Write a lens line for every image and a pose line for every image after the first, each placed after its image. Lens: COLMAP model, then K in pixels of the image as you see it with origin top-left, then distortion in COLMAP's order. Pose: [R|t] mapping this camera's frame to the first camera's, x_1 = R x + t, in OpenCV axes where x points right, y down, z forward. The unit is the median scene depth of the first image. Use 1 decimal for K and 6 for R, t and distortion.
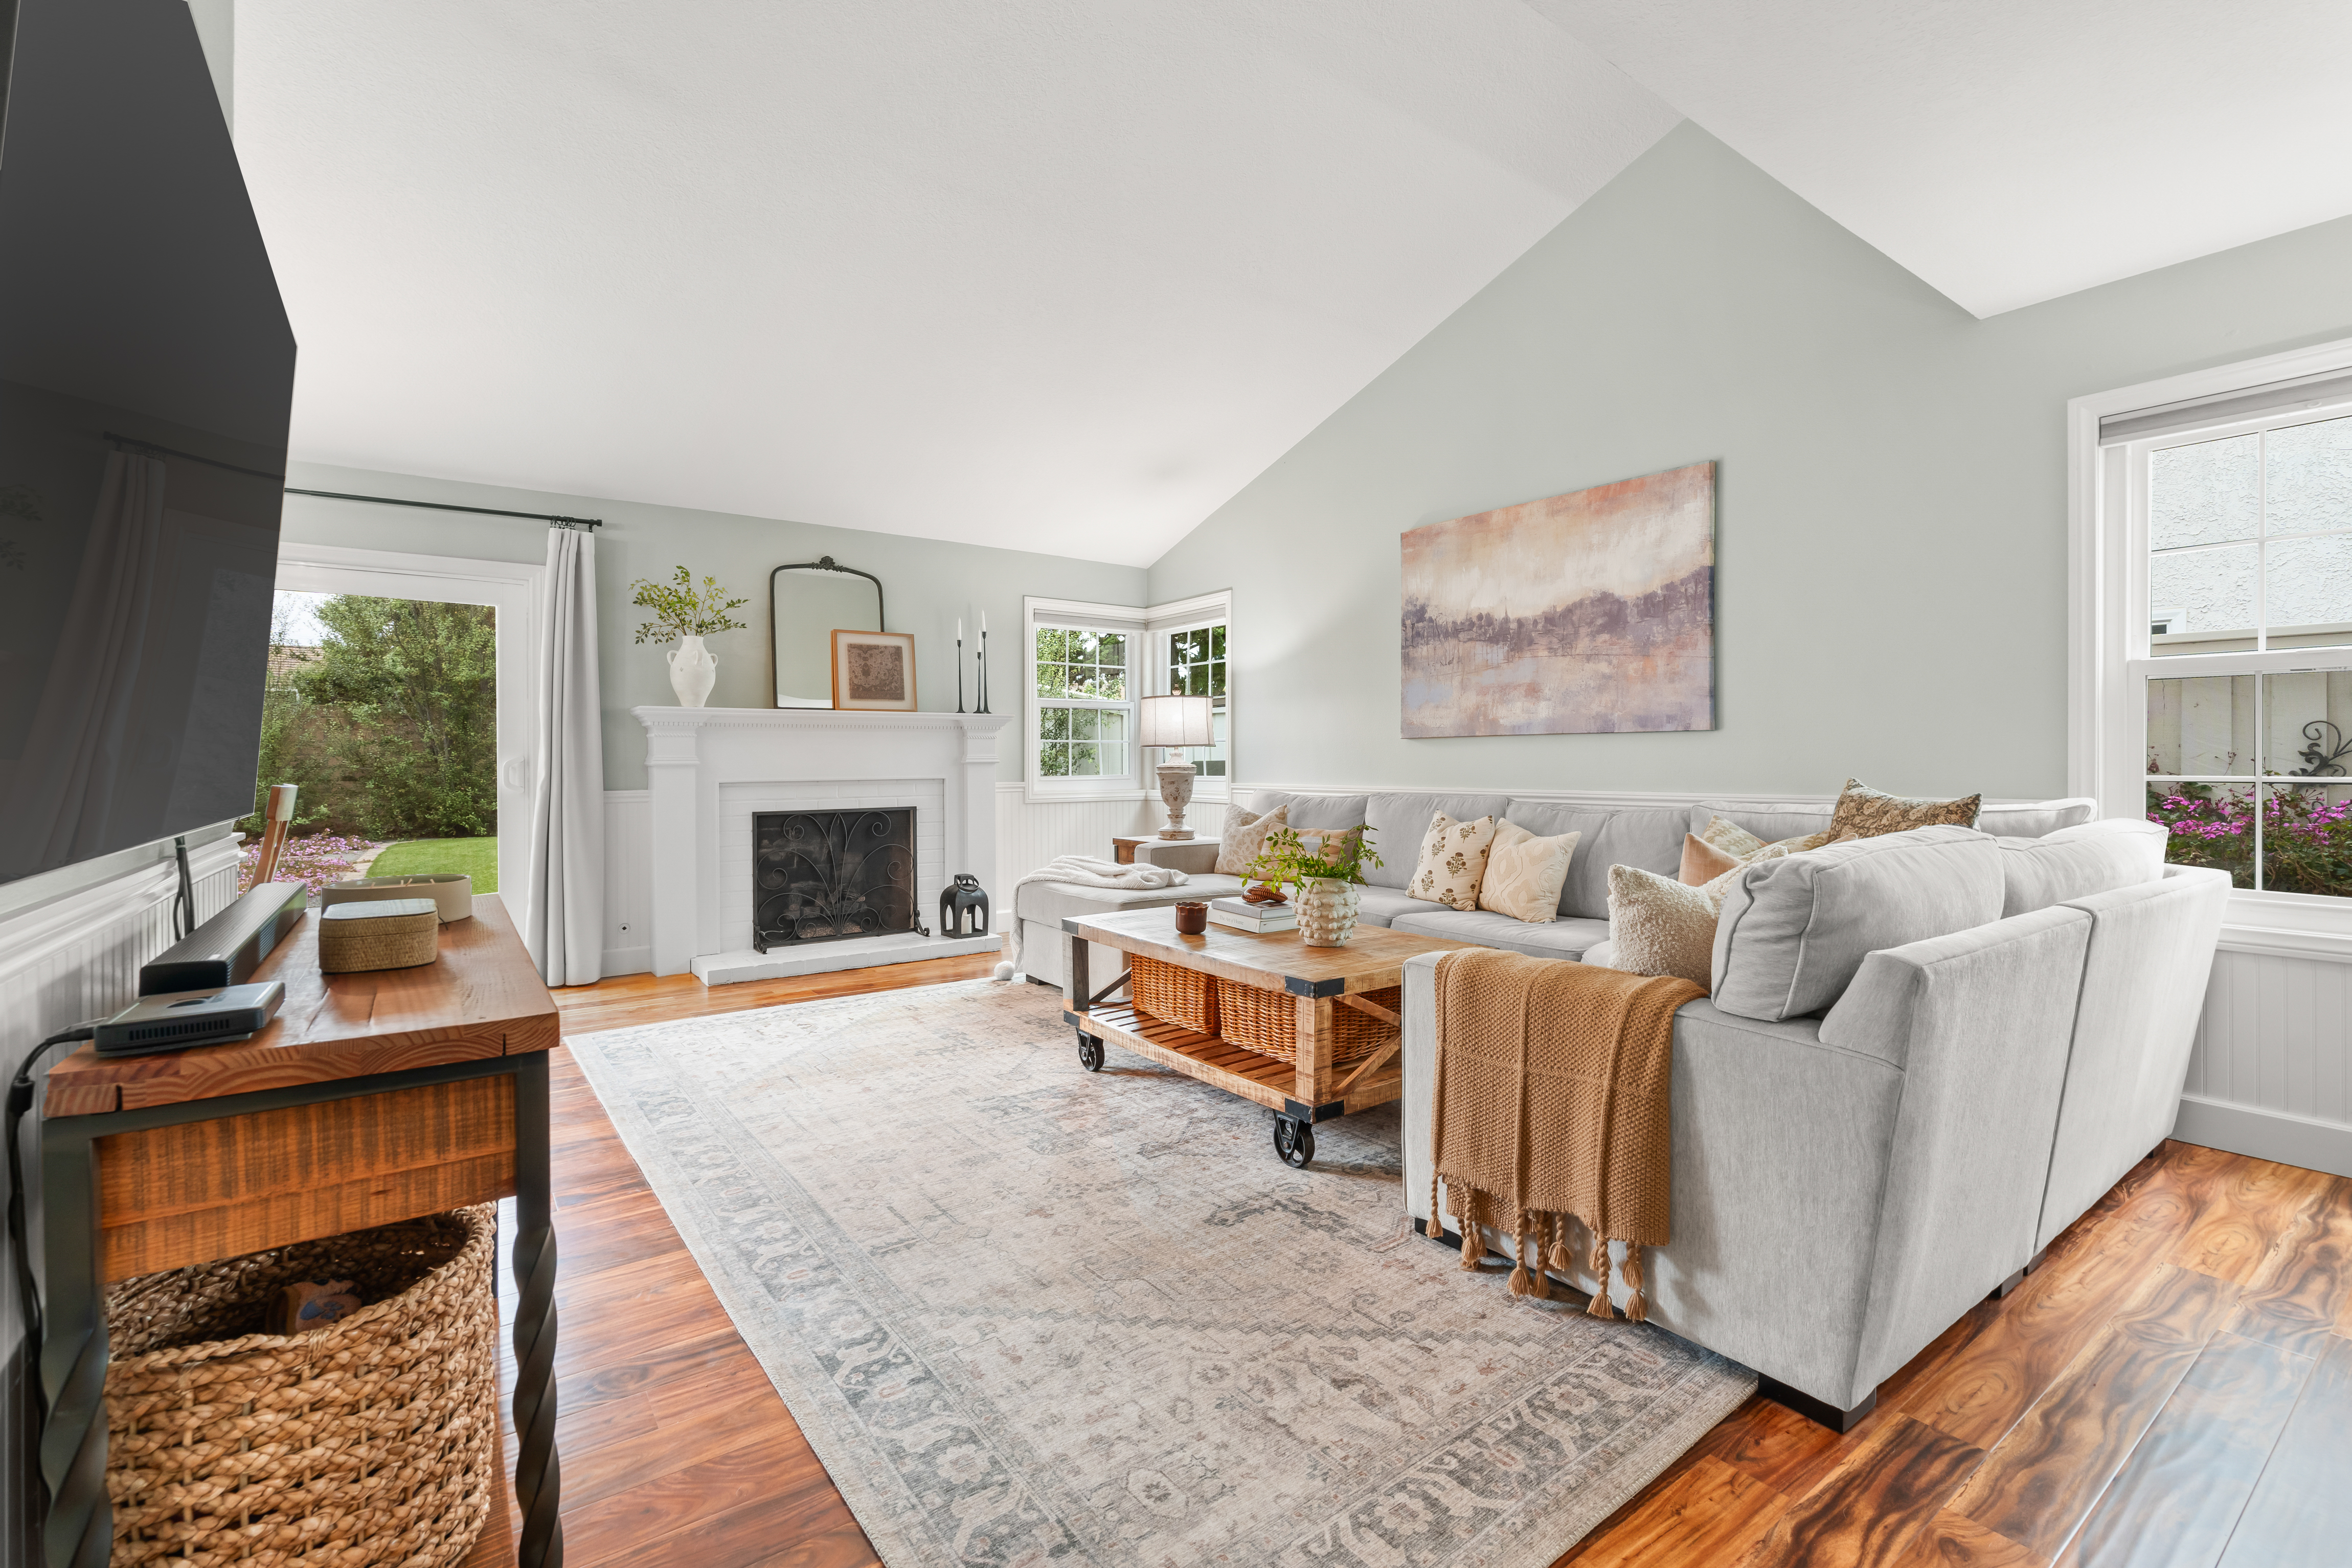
lens RADIAL K [[1035.8, 0, 1159.0], [0, 1035.8, 760.5], [0, 0, 1]] dist [-0.004051, 0.000214]
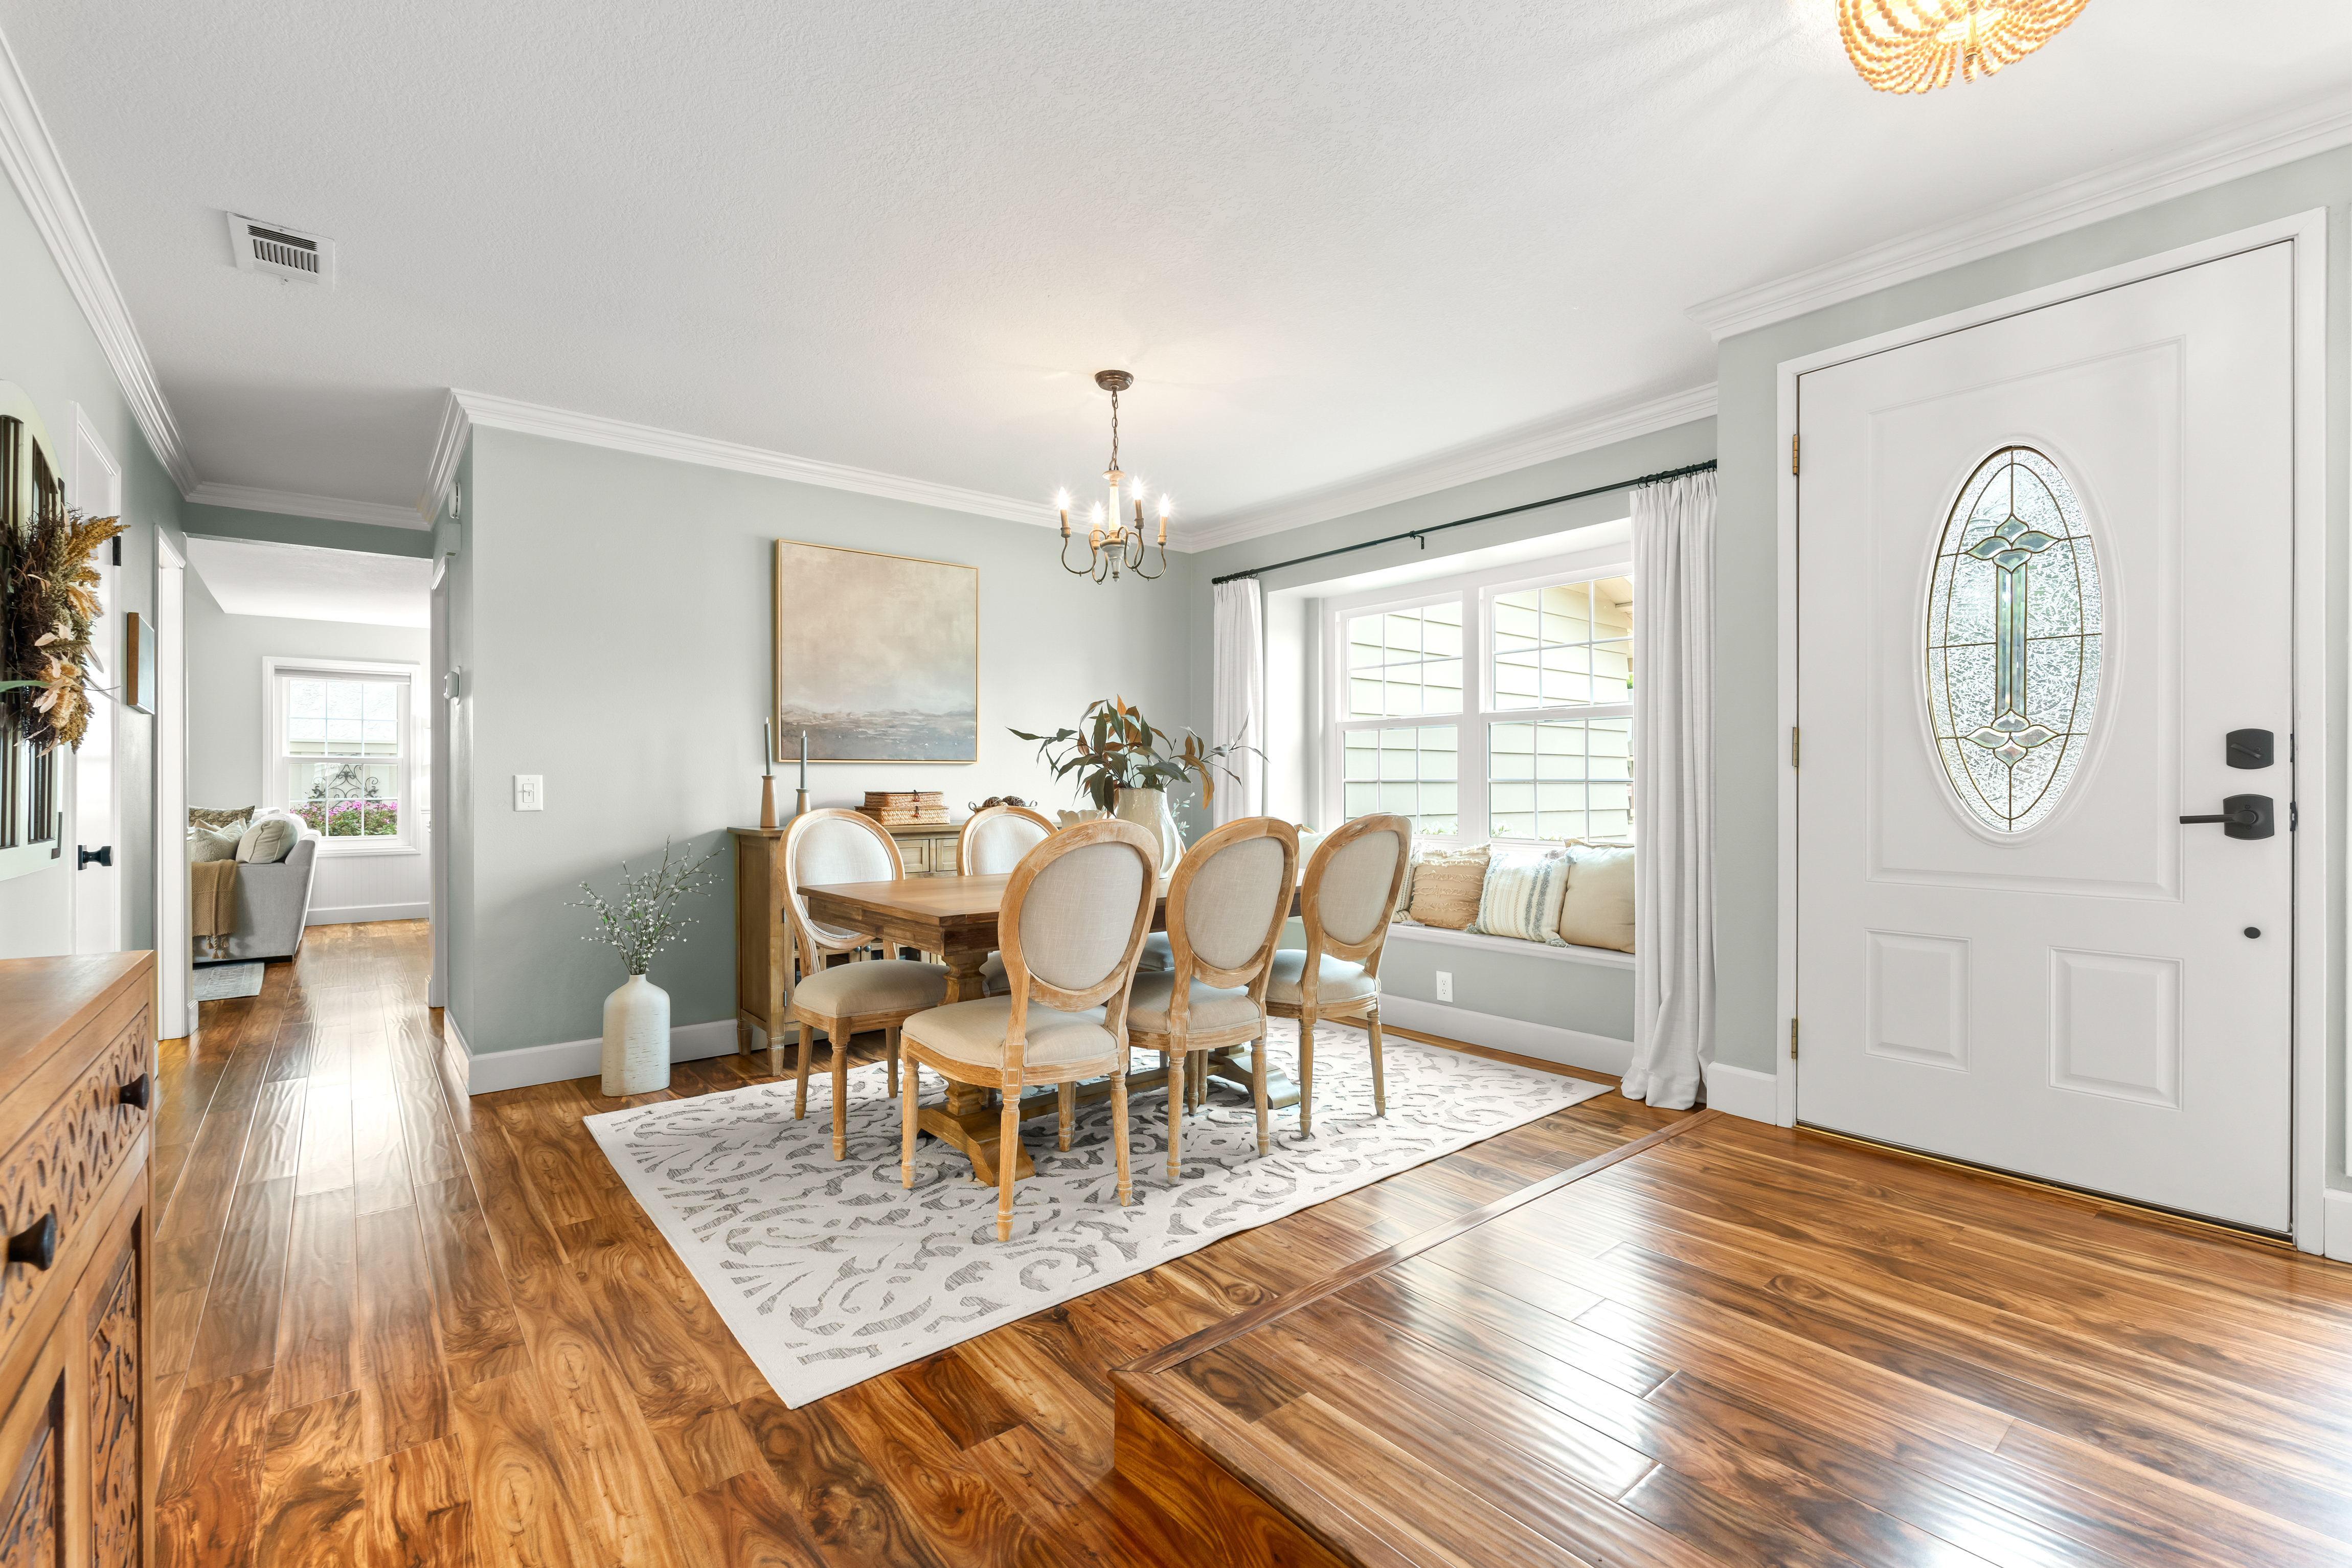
lens RADIAL K [[1035.8, 0, 1170.8], [0, 1035.8, 774.9], [0, 0, 1]] dist [-0.004051, 0.000214]
pose [[-0.060015, 0.009966, 0.998148, -1.280871], [0.004852, 0.999941, -0.009693, -0.007068], [-0.998186, 0.004261, -0.060060, -0.782375]]
